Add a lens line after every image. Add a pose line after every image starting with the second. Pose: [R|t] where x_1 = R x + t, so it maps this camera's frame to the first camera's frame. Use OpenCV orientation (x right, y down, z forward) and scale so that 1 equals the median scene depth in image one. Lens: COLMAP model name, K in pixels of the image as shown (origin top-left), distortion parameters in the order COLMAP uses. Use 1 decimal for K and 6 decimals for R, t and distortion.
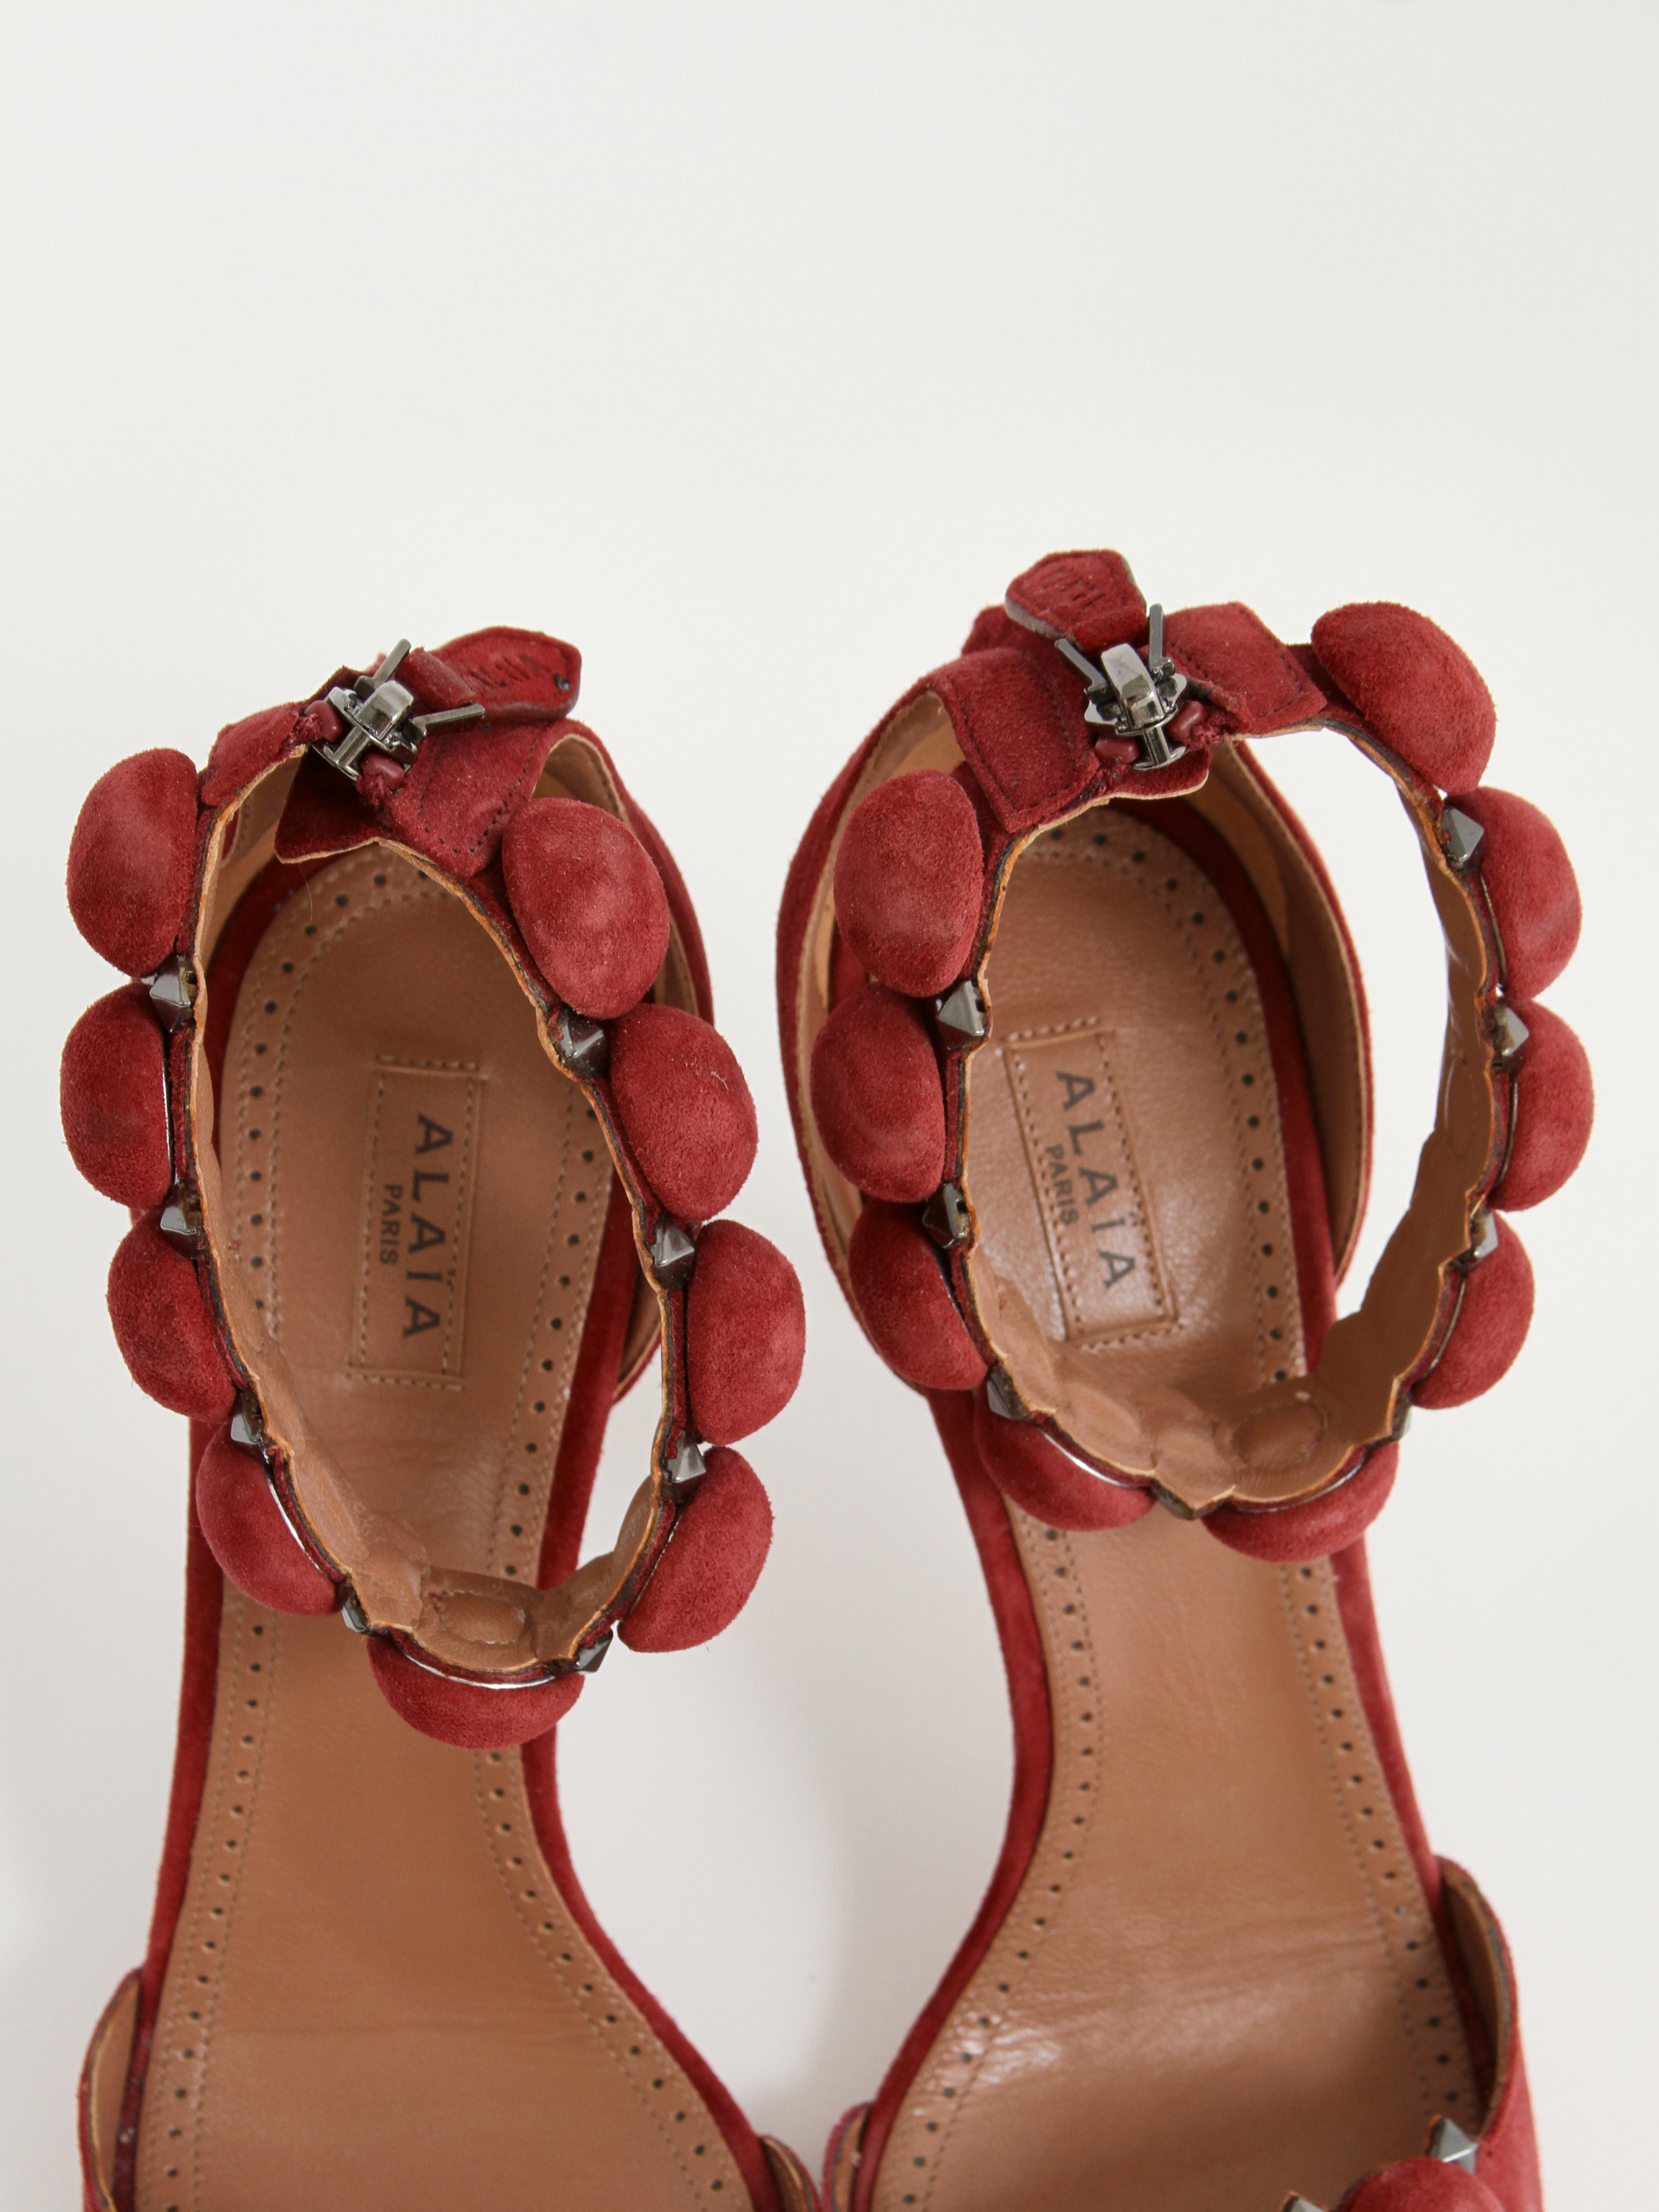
lens RADIAL K [[5431.3, 0, 826.8], [0, 5431.3, 1106.6], [0, 0, 1]] dist [-0.111193, 0.000000]
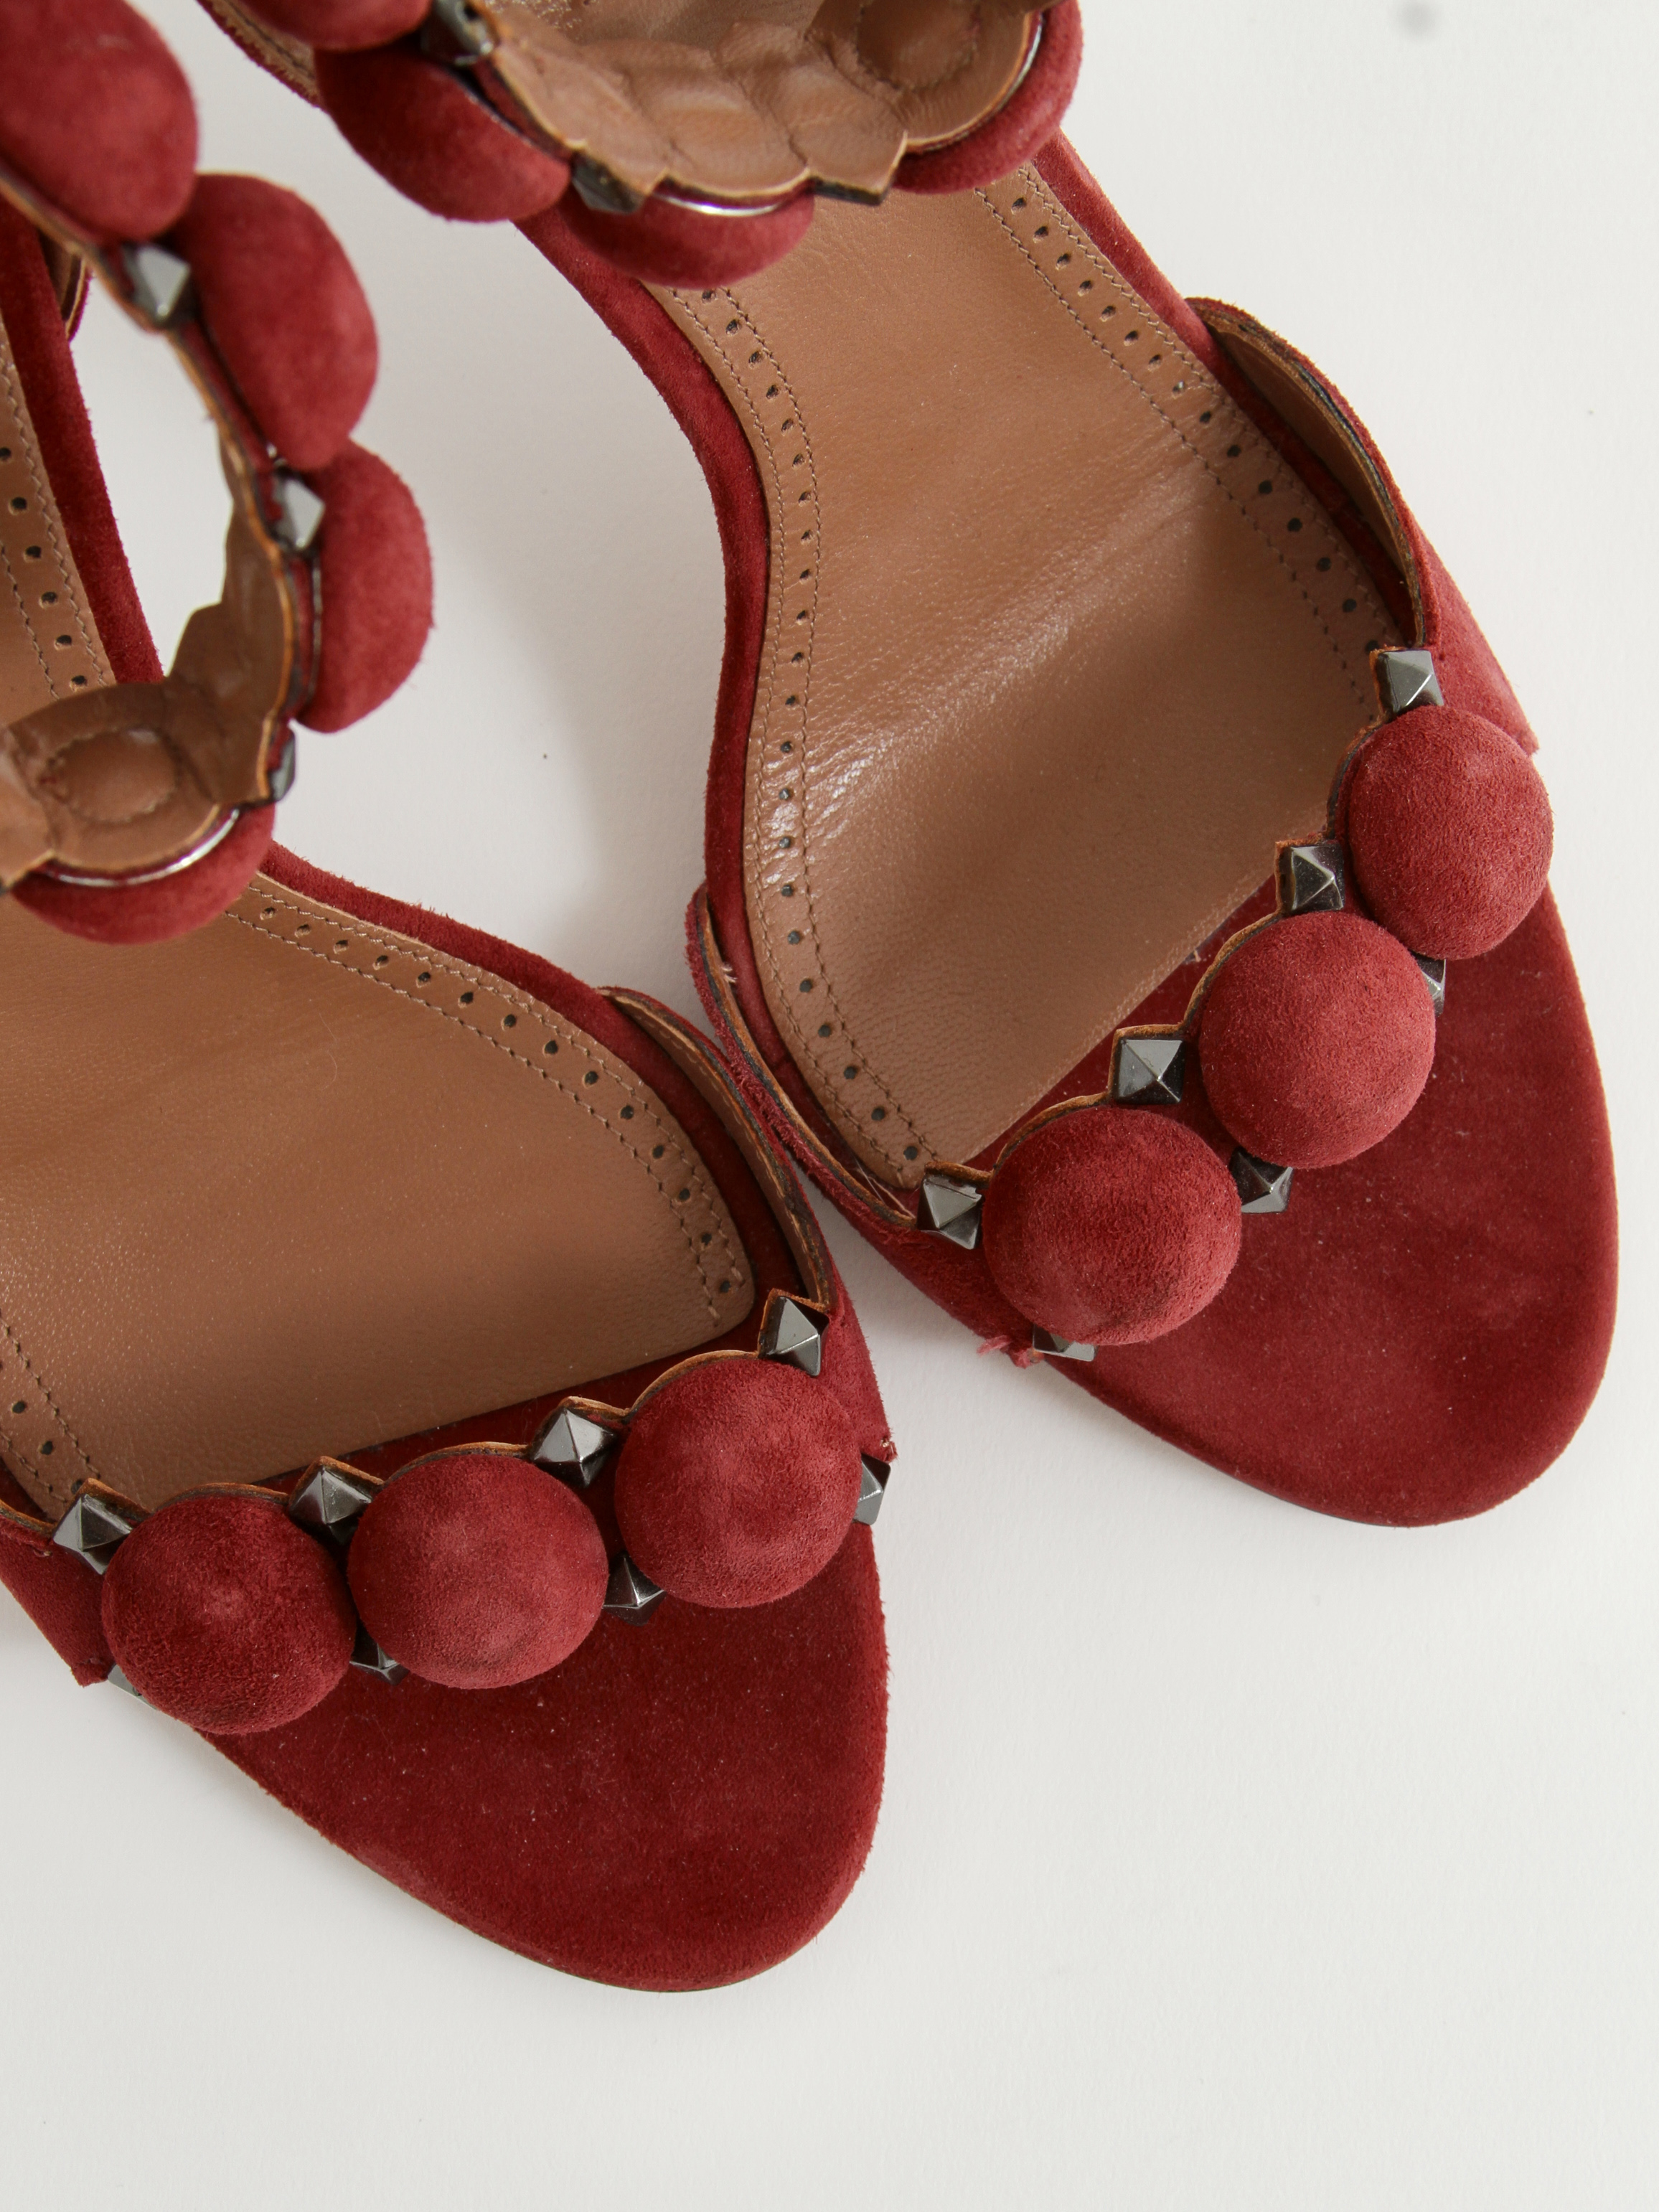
lens RADIAL K [[5081.1, 0, 841.2], [0, 5081.1, 1098.4], [0, 0, 1]] dist [0.116781, 0.000000]
pose [[0.885399, -0.461482, 0.055714, -0.033267], [0.387553, 0.799057, 0.459685, -0.148424], [-0.256655, -0.385412, 0.886333, 0.319231]]
